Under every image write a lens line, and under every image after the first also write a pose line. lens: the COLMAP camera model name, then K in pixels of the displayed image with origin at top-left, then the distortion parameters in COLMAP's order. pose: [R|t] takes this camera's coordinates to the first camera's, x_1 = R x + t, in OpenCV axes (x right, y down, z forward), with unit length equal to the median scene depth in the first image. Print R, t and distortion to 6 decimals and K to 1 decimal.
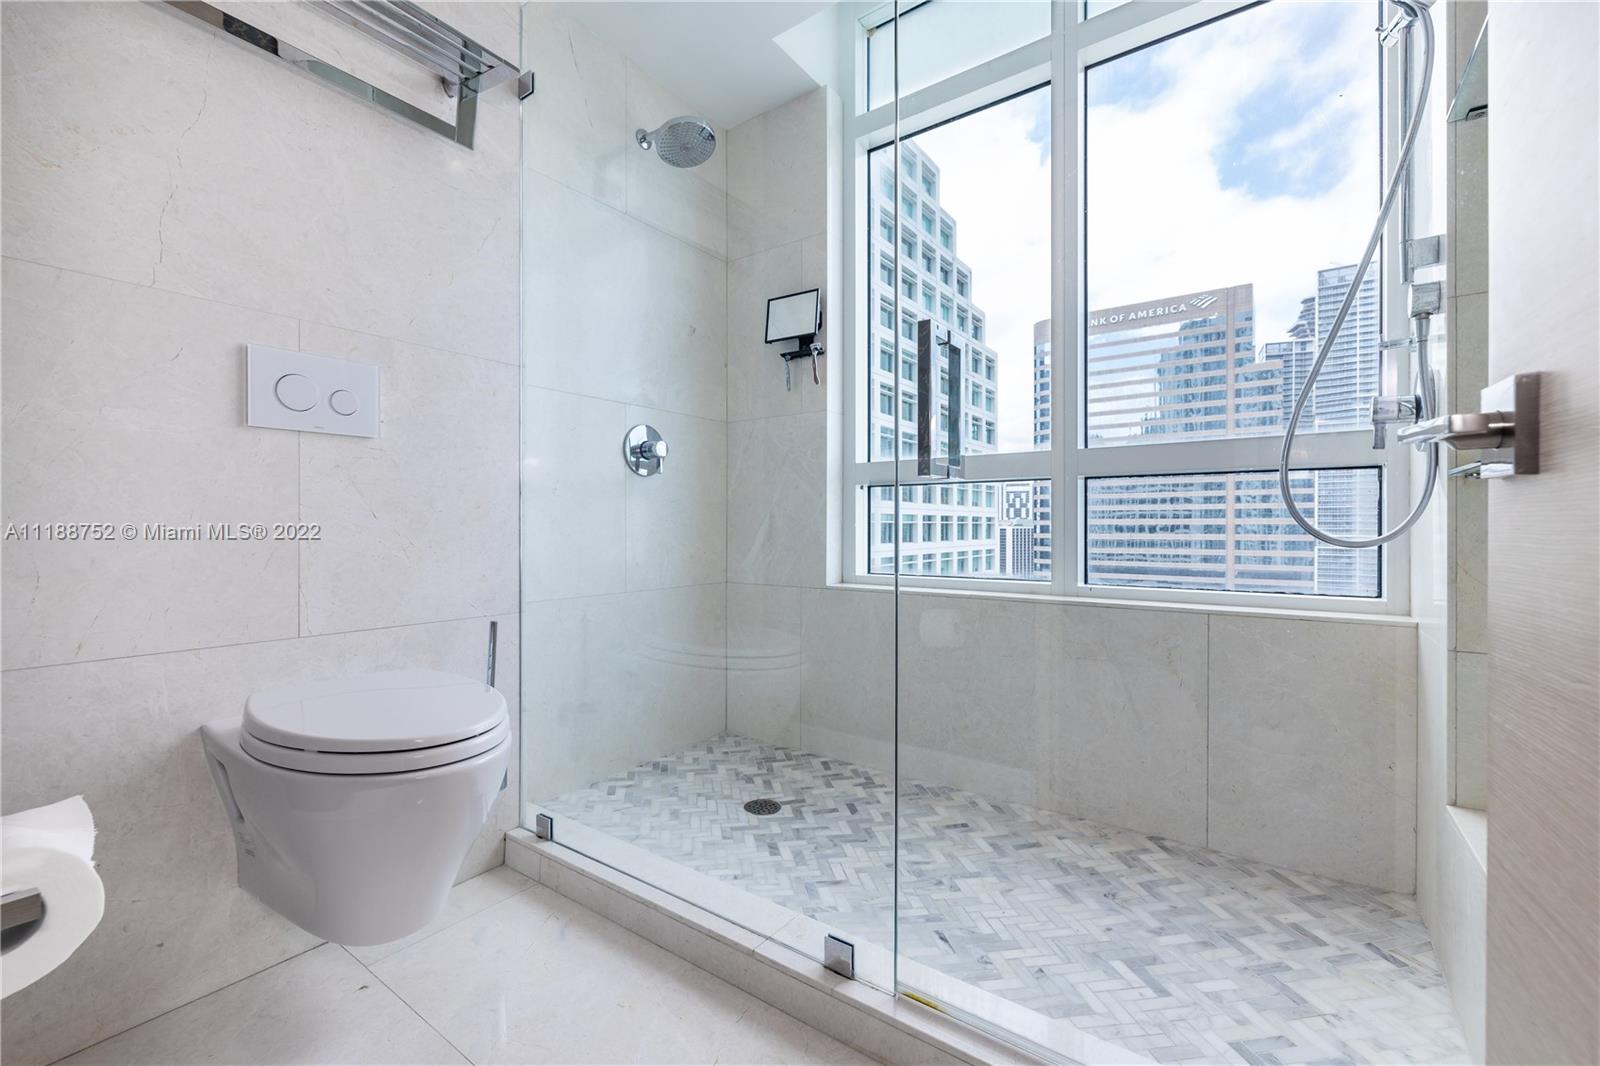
lens RADIAL K [[663.7, 0, 779.6], [0, 663.7, 530.7], [0, 0, 1]] dist [0.006537, -0.000529]
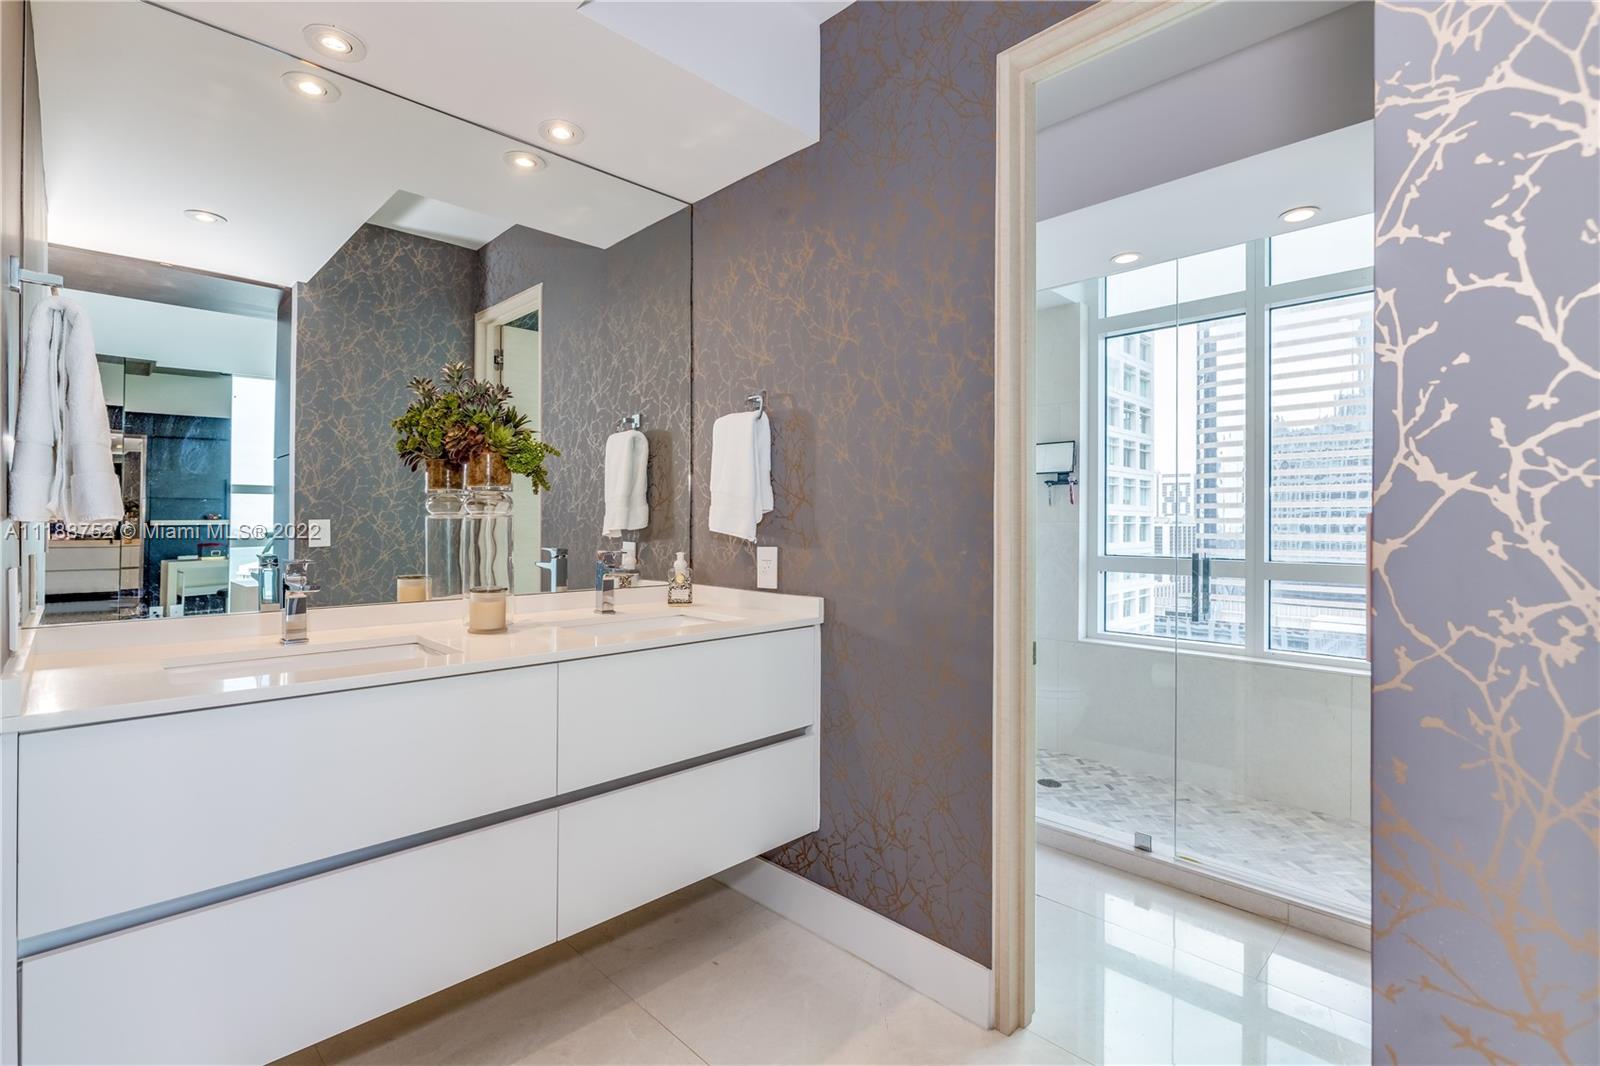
lens RADIAL K [[726.7, 0, 786.0], [0, 726.7, 523.4], [0, 0, 1]] dist [0.000054, 0.000687]
pose [[0.989017, 0.005415, -0.147706, -0.402855], [-0.006020, 0.999975, -0.003650, -0.201452], [0.147682, 0.004500, 0.989025, -0.835731]]
